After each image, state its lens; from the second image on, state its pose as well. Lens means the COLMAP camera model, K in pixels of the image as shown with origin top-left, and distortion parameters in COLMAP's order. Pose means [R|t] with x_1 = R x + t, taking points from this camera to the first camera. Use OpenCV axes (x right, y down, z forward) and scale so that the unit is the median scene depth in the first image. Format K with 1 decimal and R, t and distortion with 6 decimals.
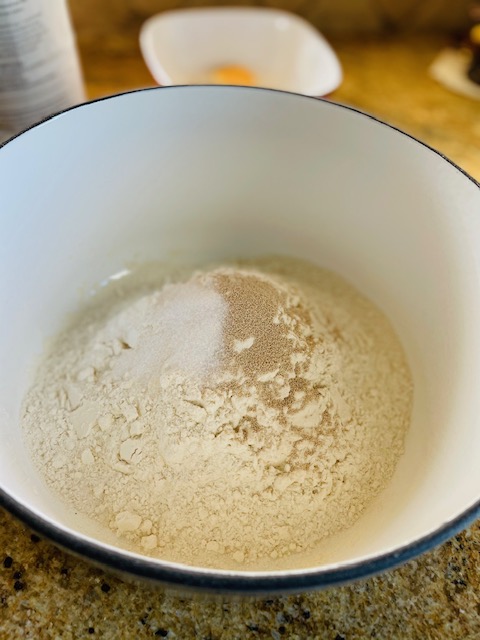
lens RADIAL K [[477.3, 0, 238.1], [0, 477.3, 315.5], [0, 0, 1]] dist [-0.000348, -0.053775]
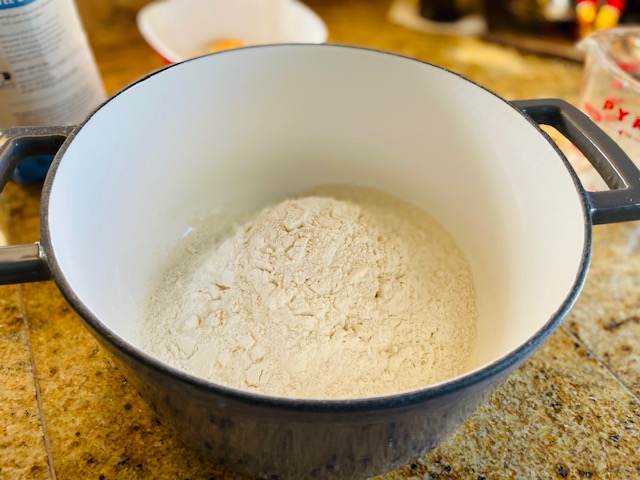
lens RADIAL K [[477.3, 0, 318.0], [0, 477.3, 236.9], [0, 0, 1]] dist [-0.000348, -0.053775]
pose [[0.955142, -0.234164, 0.181302, -0.212530], [0.249980, 0.965744, -0.069634, 0.089322], [-0.158786, 0.111832, 0.980959, -0.122318]]
